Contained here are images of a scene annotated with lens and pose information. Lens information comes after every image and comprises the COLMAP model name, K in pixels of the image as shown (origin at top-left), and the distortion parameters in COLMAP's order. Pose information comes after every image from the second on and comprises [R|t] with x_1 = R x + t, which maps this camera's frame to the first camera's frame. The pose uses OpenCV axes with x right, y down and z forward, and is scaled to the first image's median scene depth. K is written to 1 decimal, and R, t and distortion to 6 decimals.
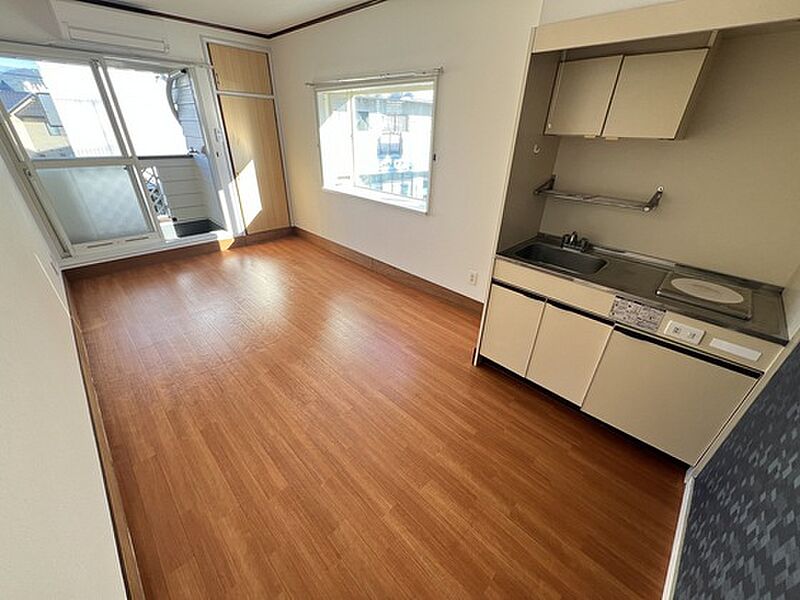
lens RADIAL K [[320.3, 0, 399.7], [0, 320.3, 300.1], [0, 0, 1]] dist [-0.000479, 0.000522]
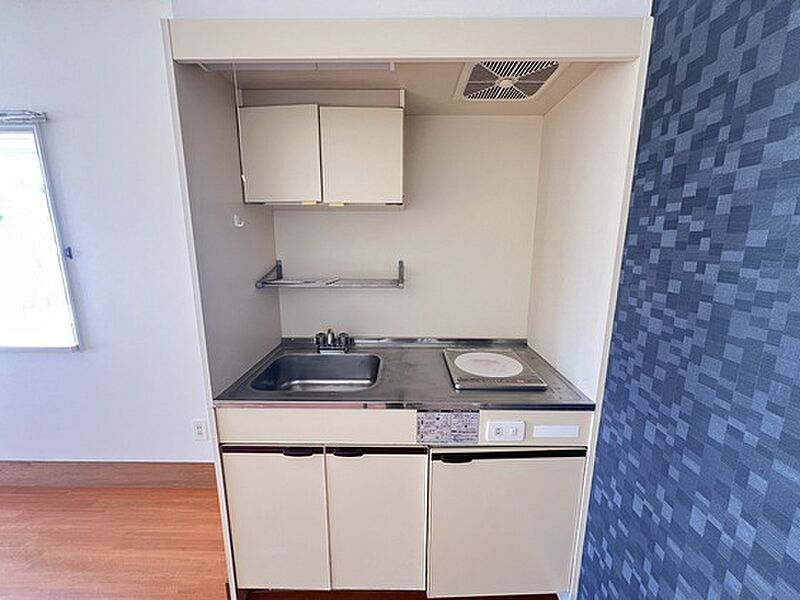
lens RADIAL K [[320.3, 0, 400.6], [0, 320.3, 300.9], [0, 0, 1]] dist [-0.000479, 0.000522]
pose [[0.718242, -0.154521, 0.678419, 0.195751], [0.344351, 0.926189, -0.153610, -0.110855], [-0.604608, 0.343943, 0.718437, 0.387735]]
